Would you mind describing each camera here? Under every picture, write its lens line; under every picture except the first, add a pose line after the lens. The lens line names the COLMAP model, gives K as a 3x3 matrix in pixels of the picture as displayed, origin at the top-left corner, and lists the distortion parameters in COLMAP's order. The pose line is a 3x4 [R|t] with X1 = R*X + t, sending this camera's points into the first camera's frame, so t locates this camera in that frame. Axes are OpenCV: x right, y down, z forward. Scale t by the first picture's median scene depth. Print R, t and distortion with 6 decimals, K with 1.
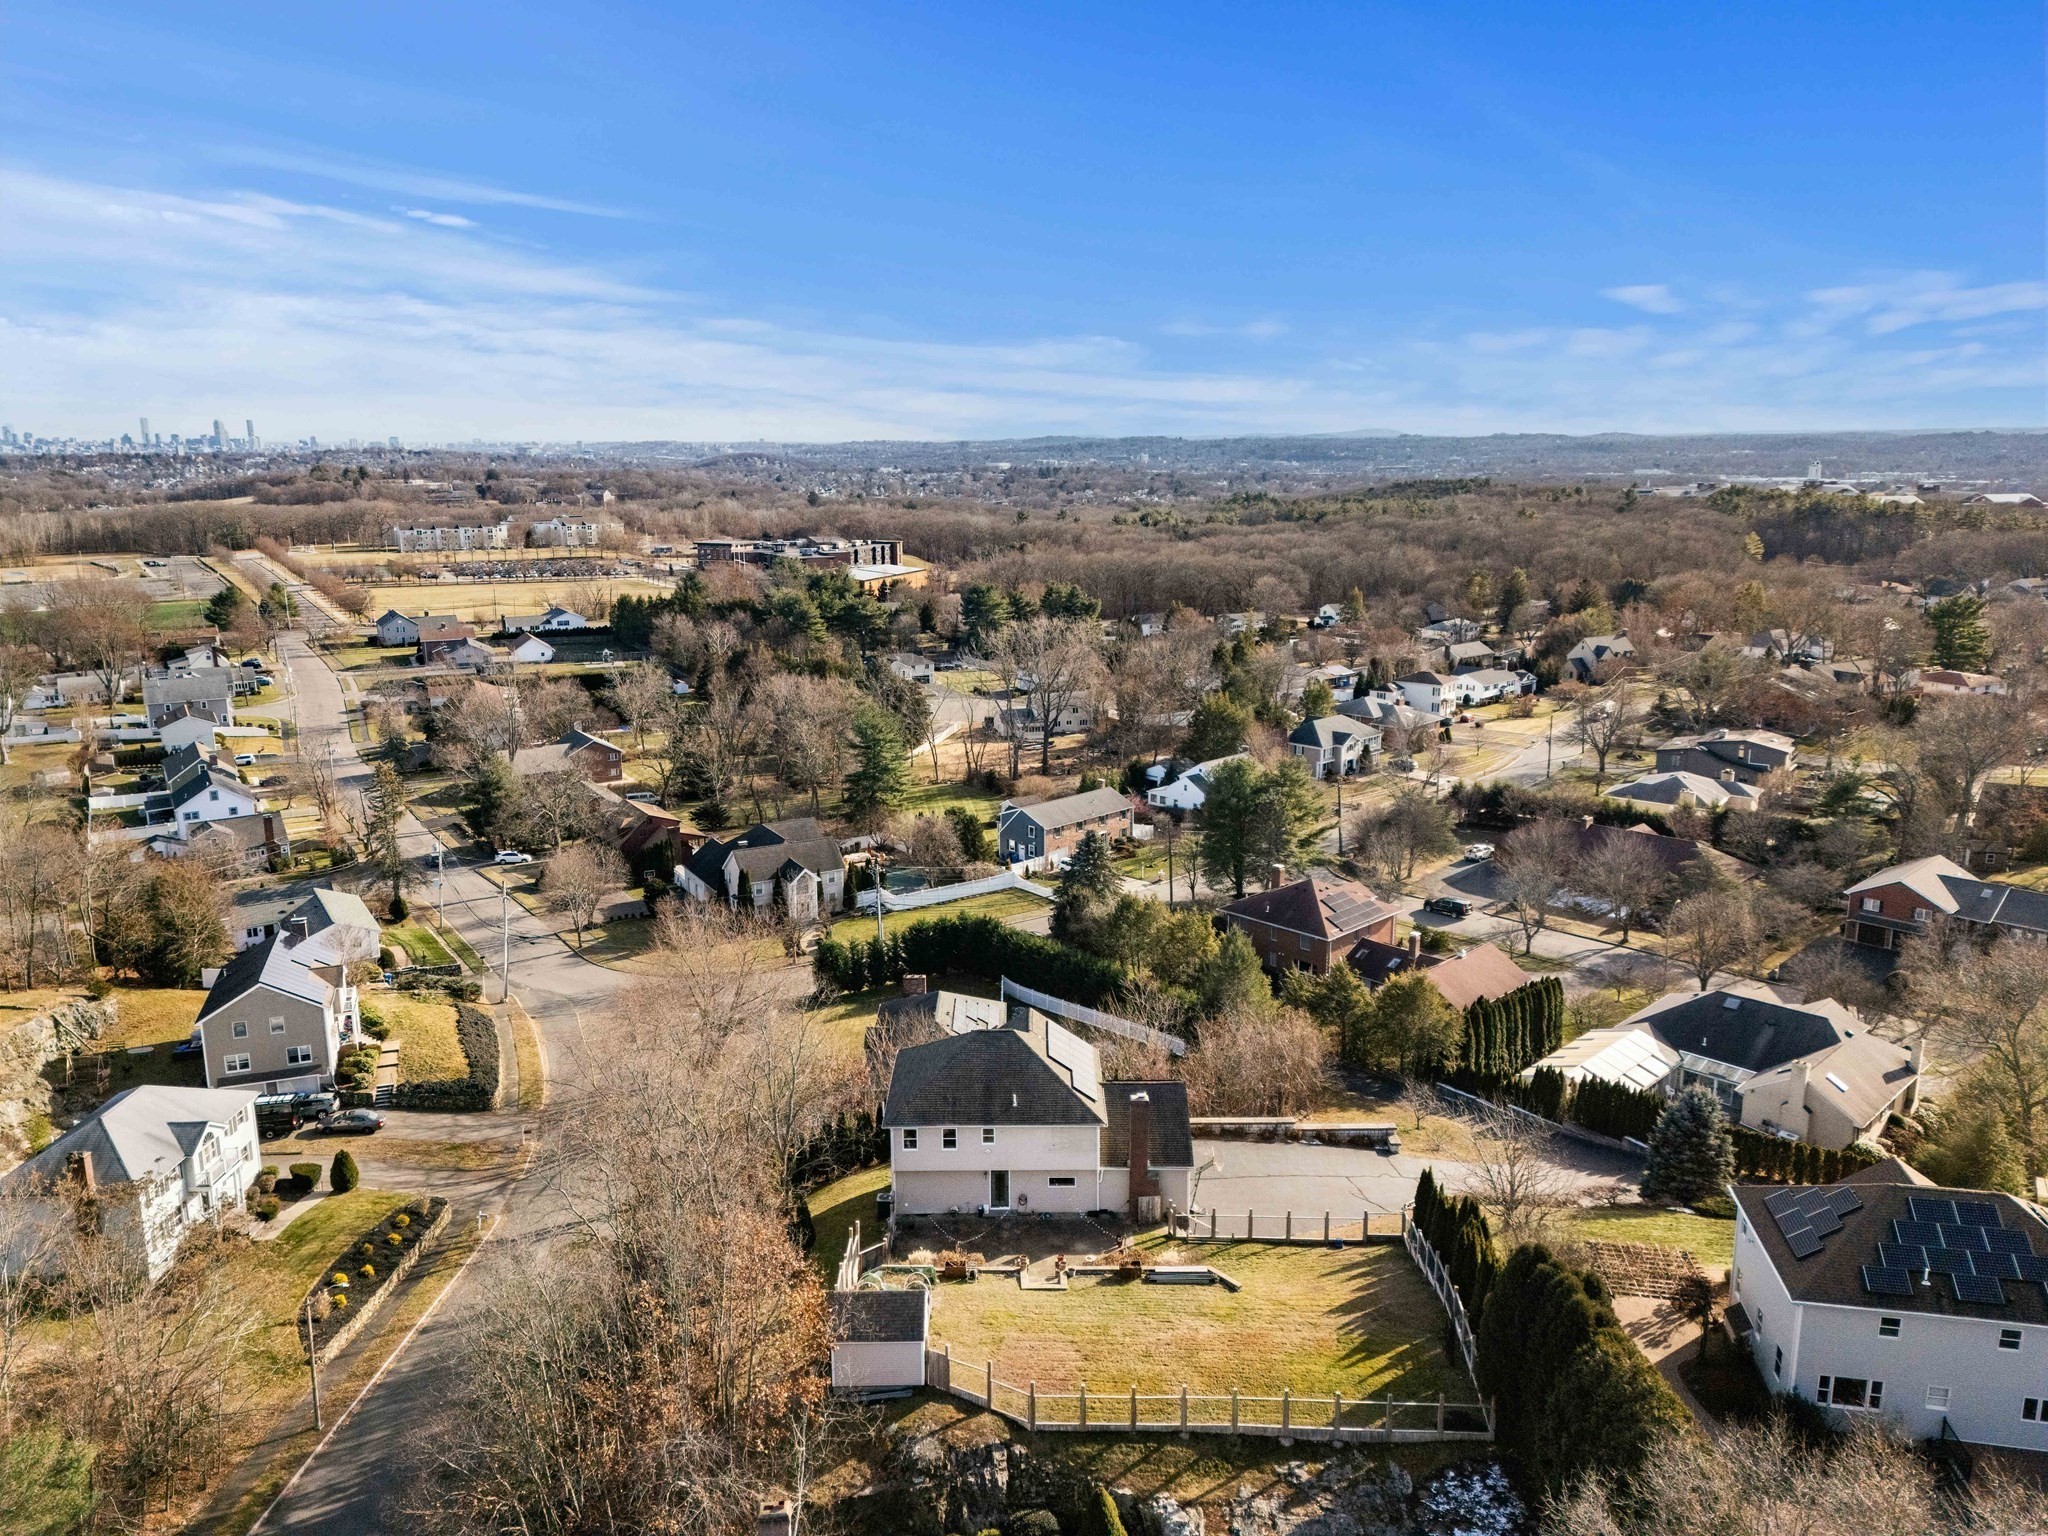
lens RADIAL K [[1481.2, 0, 1021.8], [0, 1481.2, 774.2], [0, 0, 1]] dist [0.099411, -0.092971]
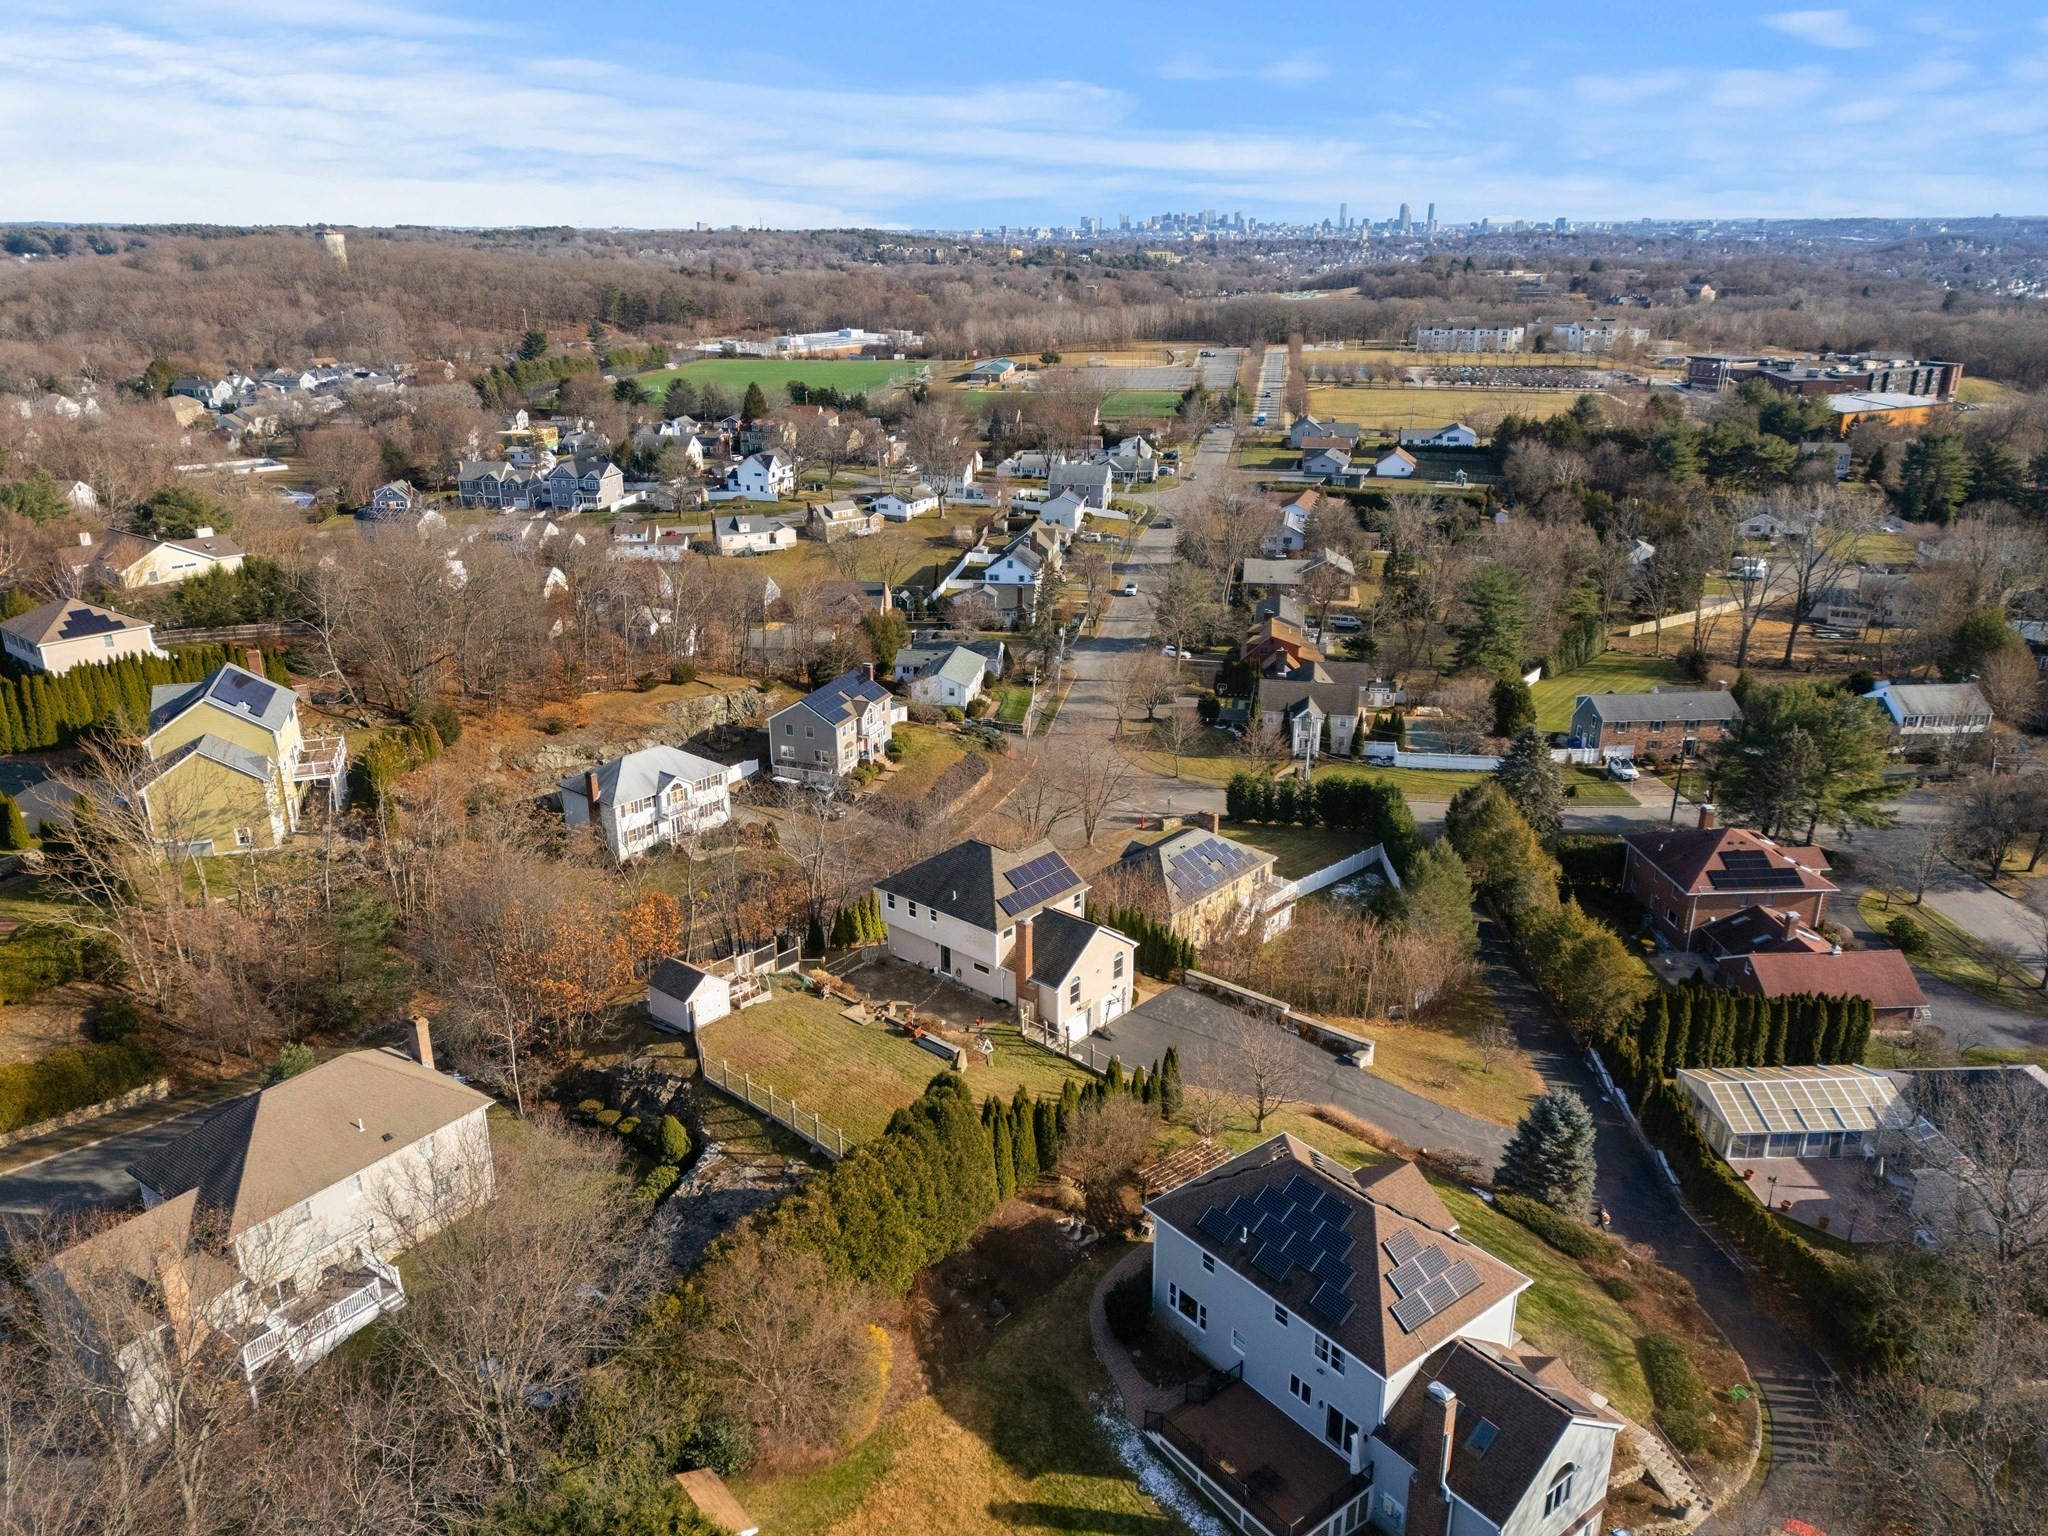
lens RADIAL K [[1481.2, 0, 1021.8], [0, 1481.2, 774.2], [0, 0, 1]] dist [0.099411, -0.092971]
pose [[0.759180, 0.229646, -0.609022, 0.315748], [-0.147326, 0.972034, 0.182879, -0.048710], [0.633988, -0.049113, 0.771782, 0.026862]]
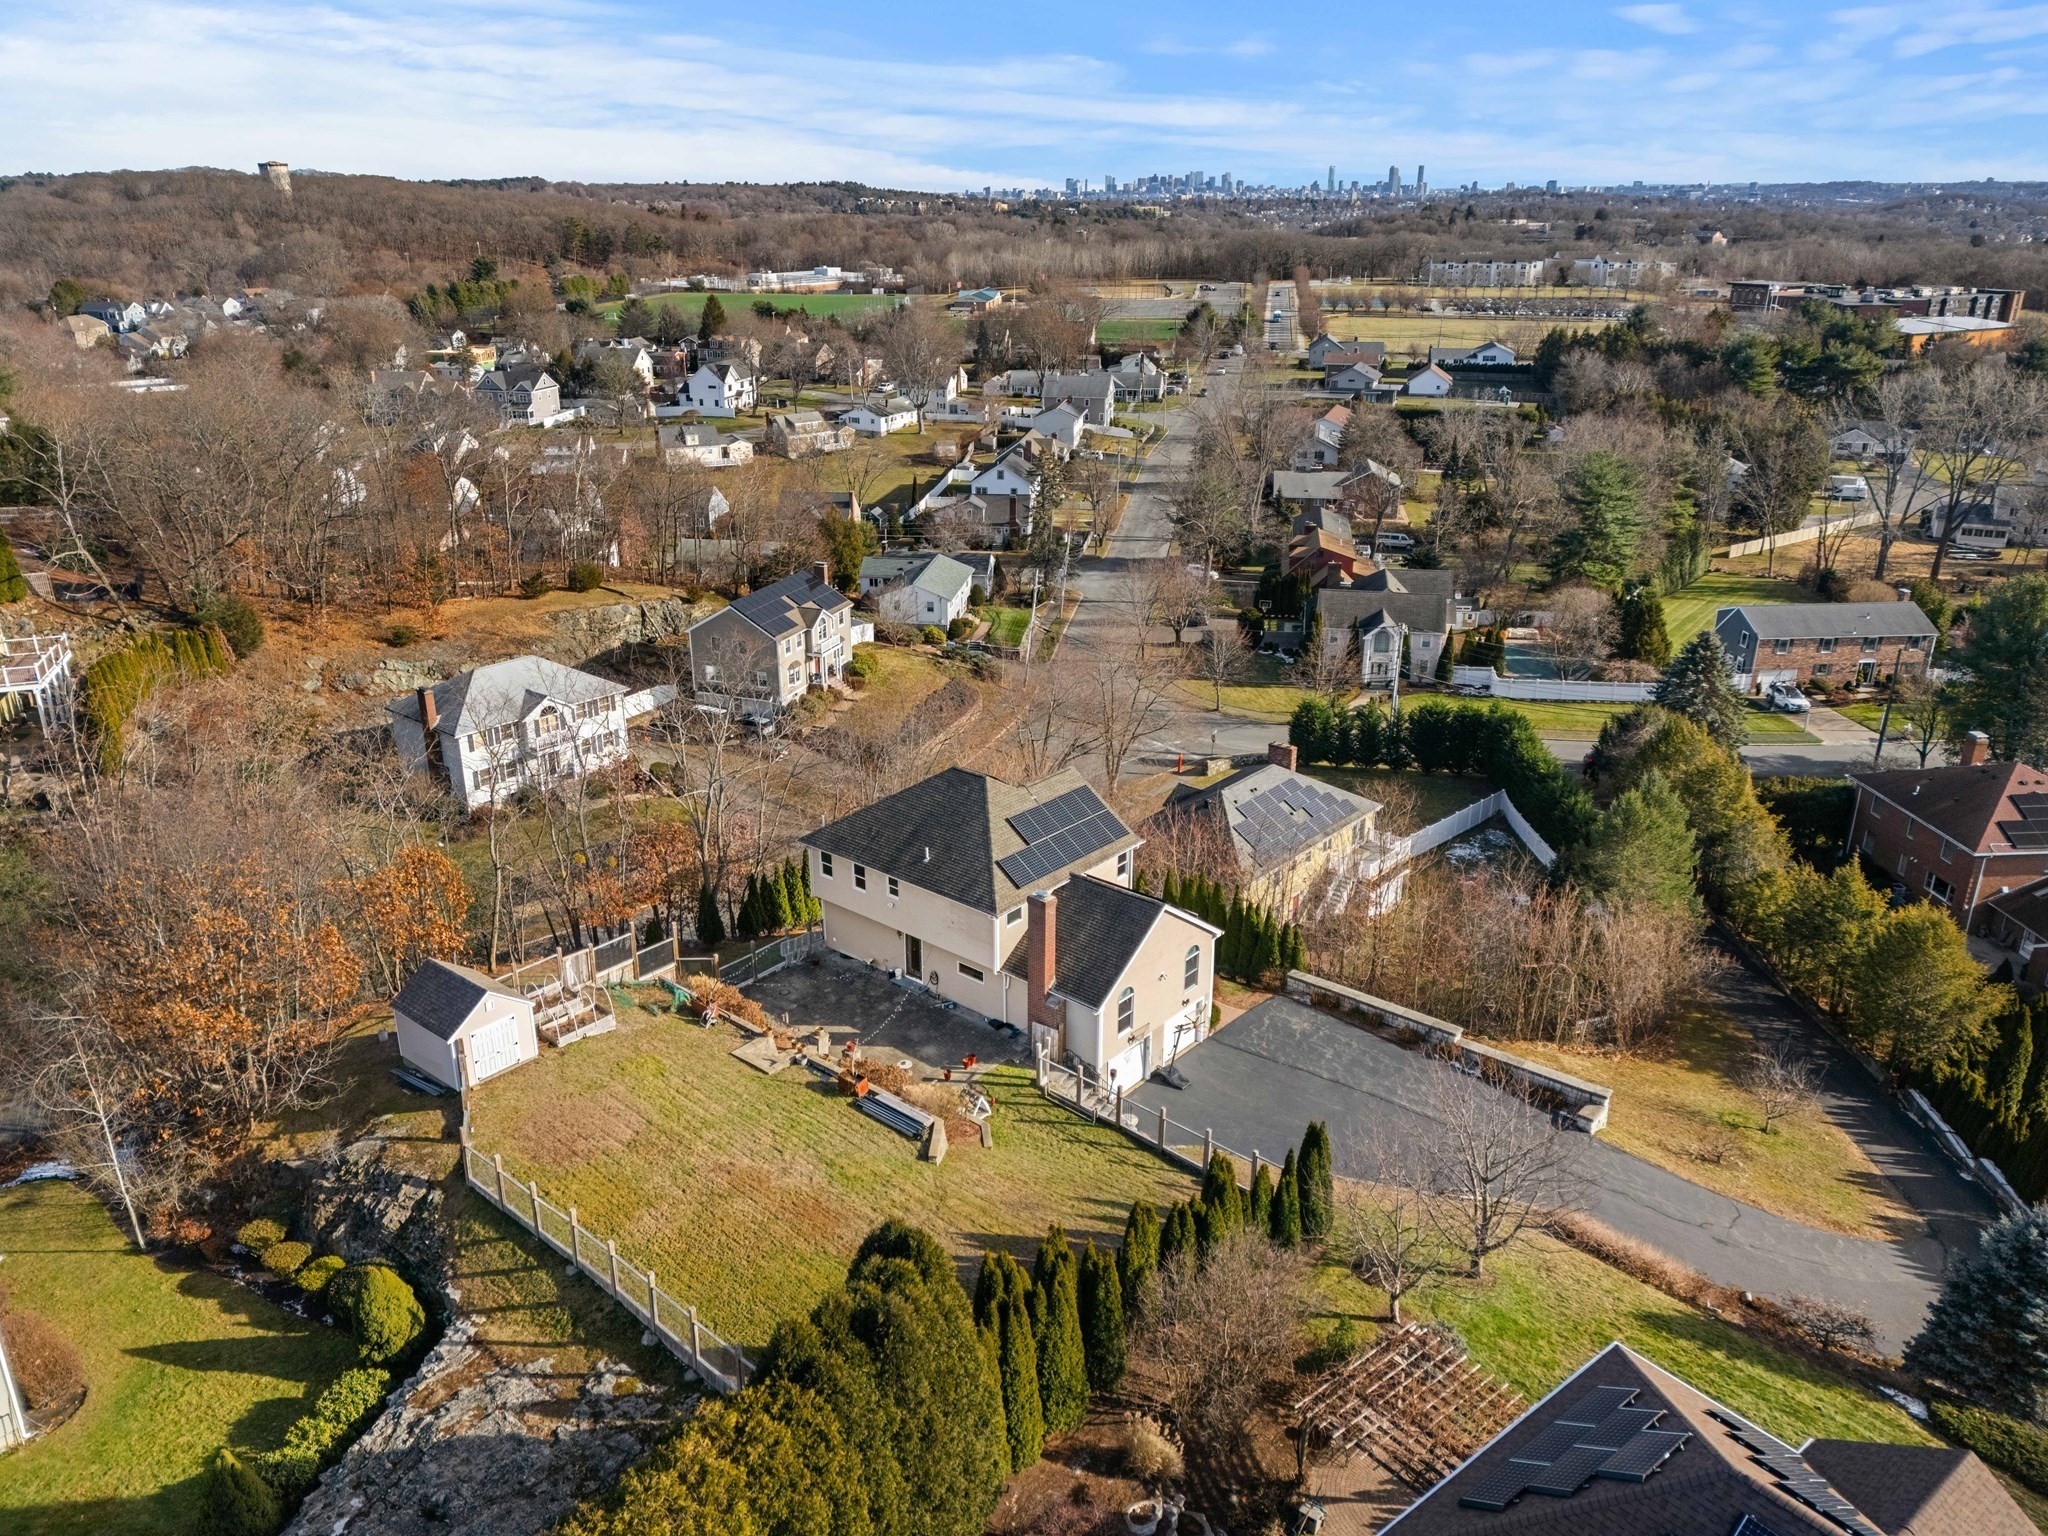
lens RADIAL K [[1498.6, 0, 1019.1], [0, 1498.6, 772.6], [0, 0, 1]] dist [0.077657, -0.061130]
pose [[0.764298, 0.240335, -0.598404, 0.198672], [-0.148158, 0.968576, 0.199775, 0.005126], [0.627613, -0.064029, 0.775888, 0.169900]]
